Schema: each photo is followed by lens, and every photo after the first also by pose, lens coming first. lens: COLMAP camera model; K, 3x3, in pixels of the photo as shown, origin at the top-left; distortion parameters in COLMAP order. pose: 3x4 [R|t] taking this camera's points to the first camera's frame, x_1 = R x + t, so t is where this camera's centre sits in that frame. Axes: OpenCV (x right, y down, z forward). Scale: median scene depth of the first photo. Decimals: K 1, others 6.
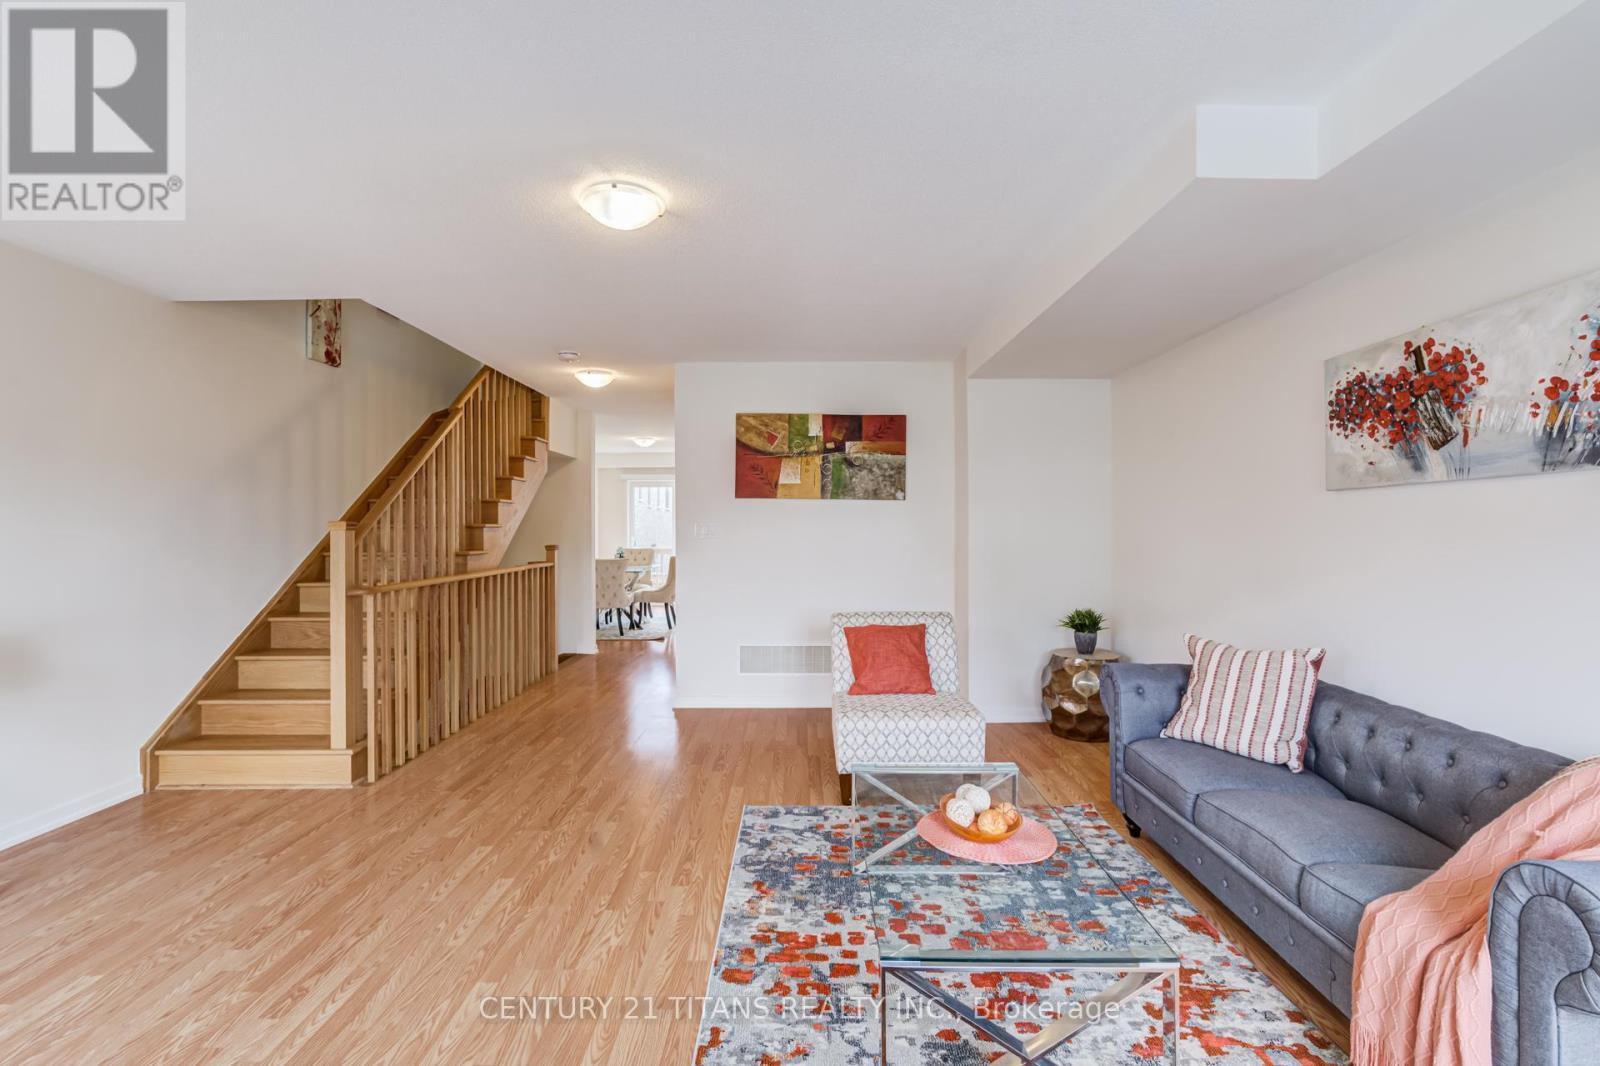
lens RADIAL K [[730.1, 0, 768.5], [0, 730.1, 520.1], [0, 0, 1]] dist [0.000331, 0.000348]
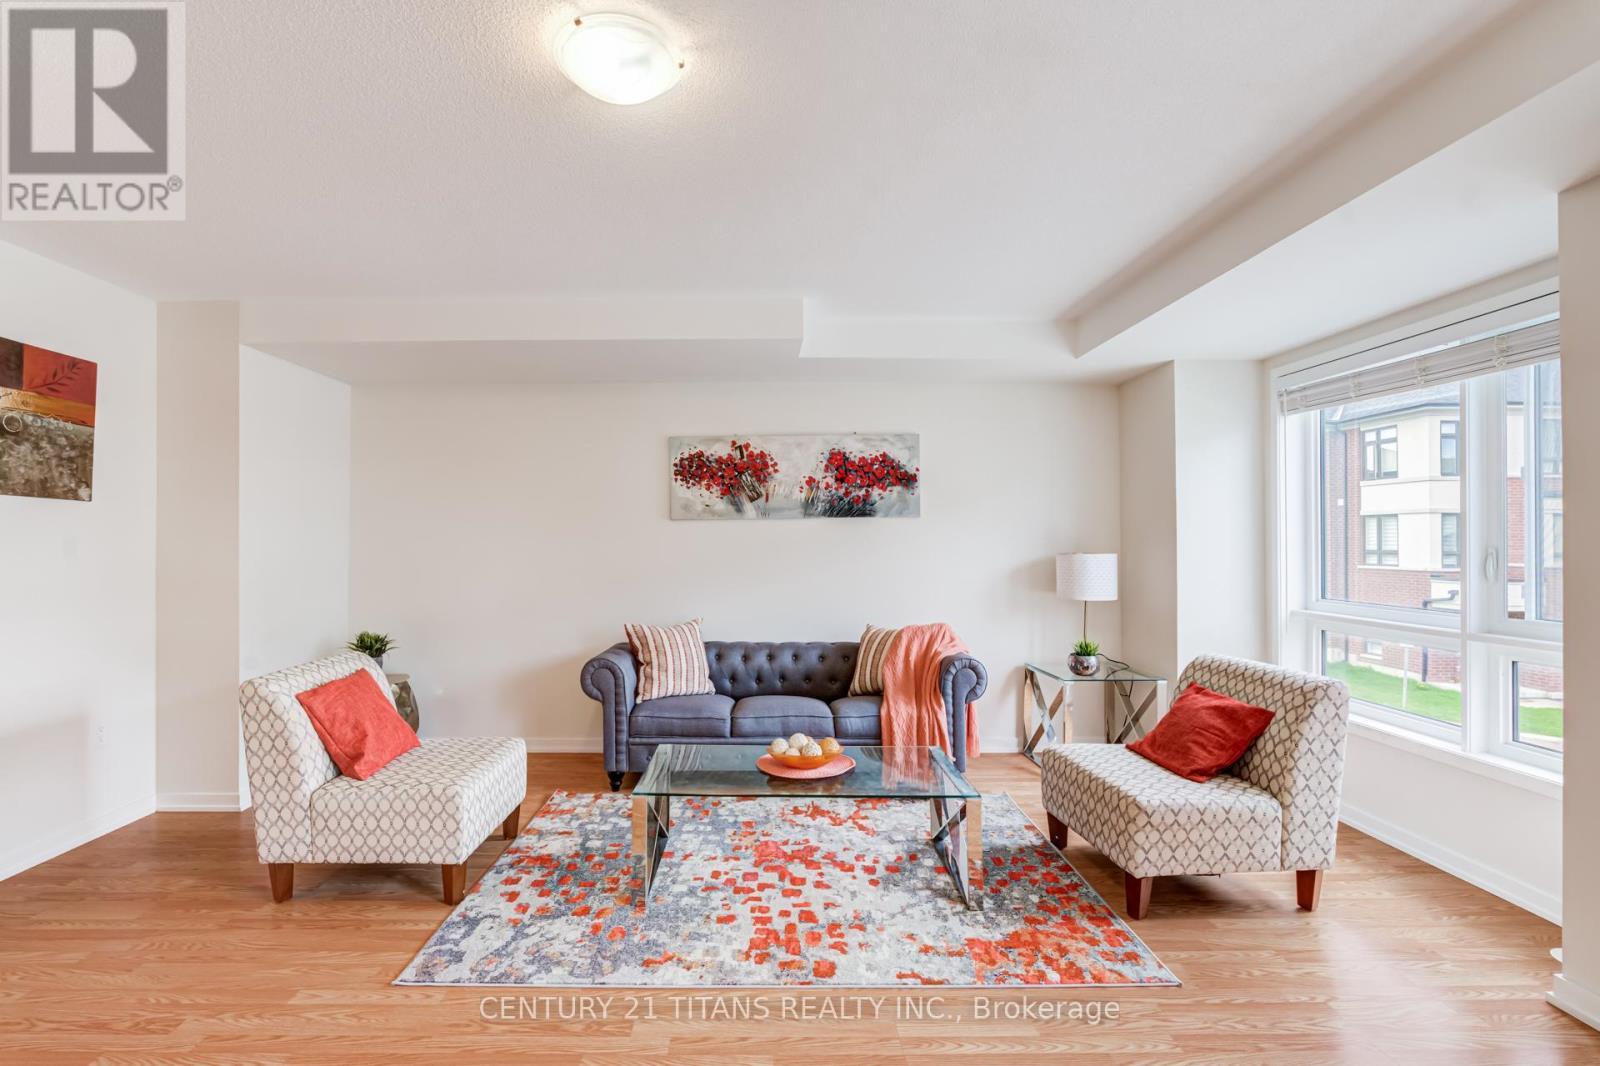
lens RADIAL K [[707.6, 0, 800.0], [0, 707.6, 533.0], [0, 0, 1]] dist [-0.019310, 0.000011]
pose [[-0.044734, 0.008697, 0.998961, -0.907827], [-0.008186, 0.999925, -0.009072, -0.000029], [-0.998965, -0.008583, -0.044660, 0.924705]]
